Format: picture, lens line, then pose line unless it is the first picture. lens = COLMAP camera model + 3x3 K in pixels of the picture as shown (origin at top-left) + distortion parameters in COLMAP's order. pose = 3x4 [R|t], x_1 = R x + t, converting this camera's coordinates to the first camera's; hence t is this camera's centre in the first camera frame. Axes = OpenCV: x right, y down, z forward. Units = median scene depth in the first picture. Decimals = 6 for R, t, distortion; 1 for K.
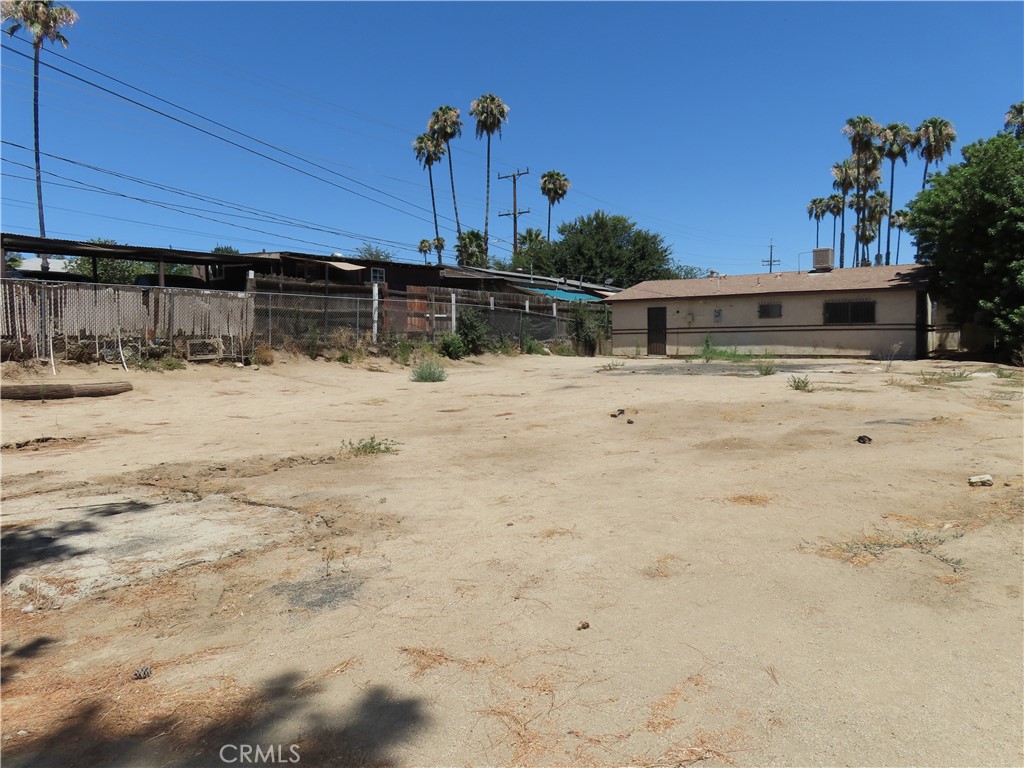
lens RADIAL K [[736.6, 0, 516.0], [0, 736.6, 381.7], [0, 0, 1]] dist [-0.011689, 0.000745]
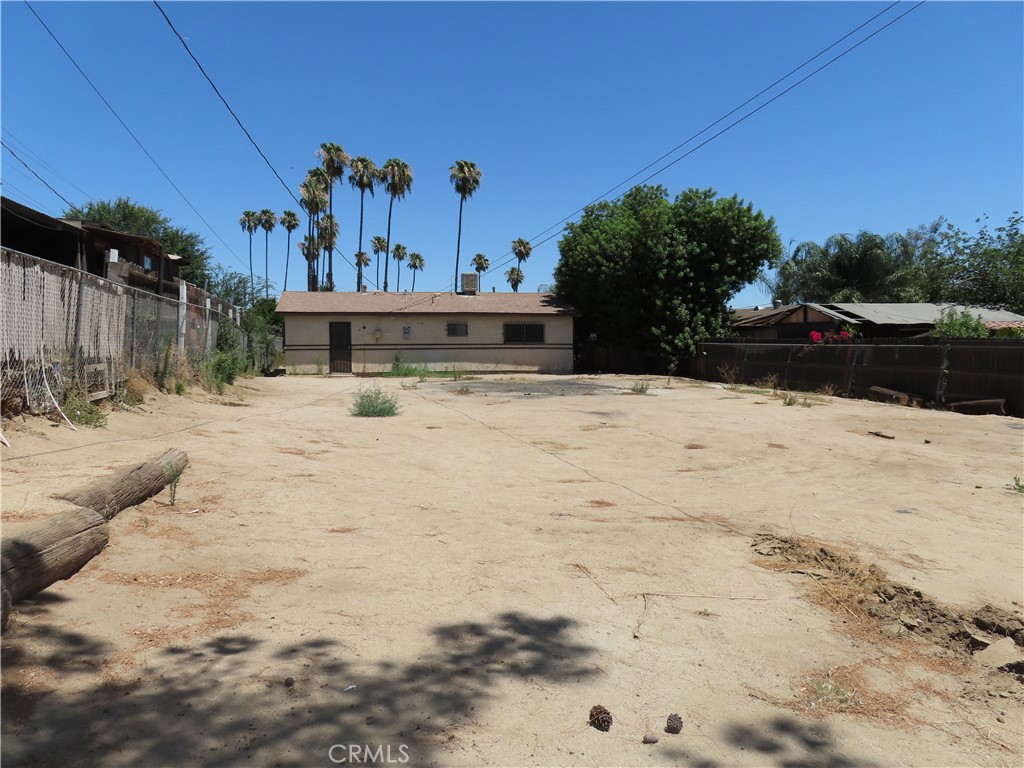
lens RADIAL K [[736.6, 0, 516.0], [0, 736.6, 381.7], [0, 0, 1]] dist [-0.011689, 0.000745]
pose [[0.674077, -0.026702, 0.738178, -0.350306], [0.036534, 0.999329, 0.002787, -0.019848], [-0.737757, 0.025090, 0.674600, 0.209732]]
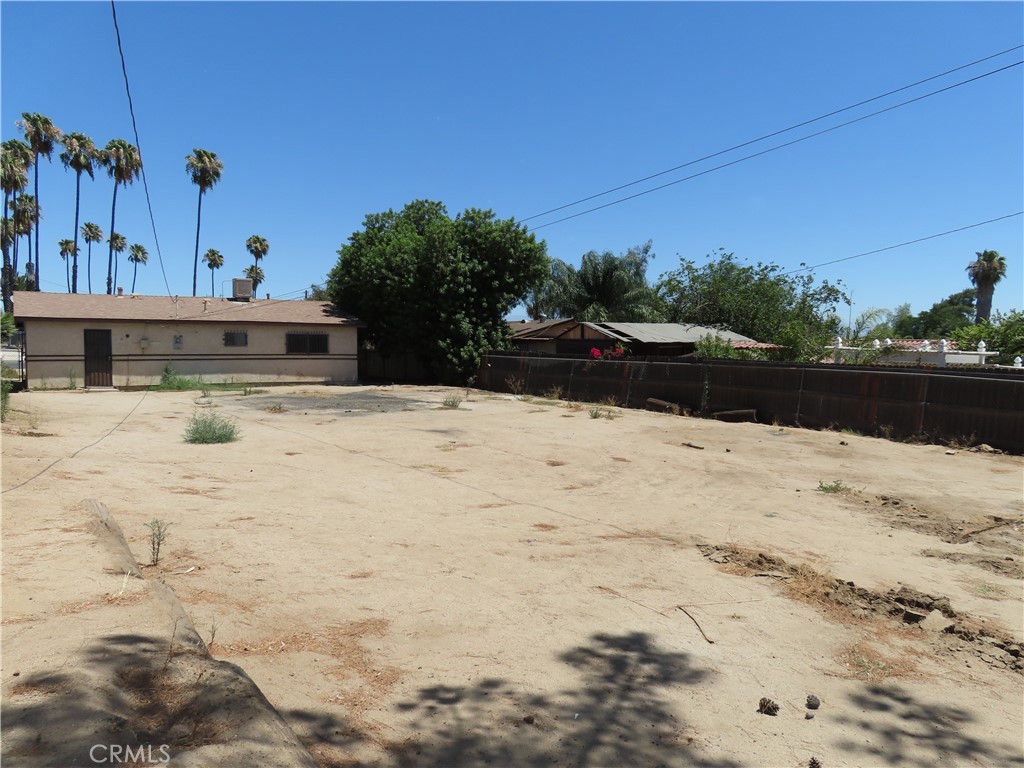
lens RADIAL K [[734.2, 0, 513.8], [0, 734.2, 385.0], [0, 0, 1]] dist [0.003473, -0.002999]
pose [[0.375637, -0.033836, 0.926149, -0.404643], [0.041540, 0.998944, 0.019647, -0.035199], [-0.925835, 0.031092, 0.376646, 0.255587]]
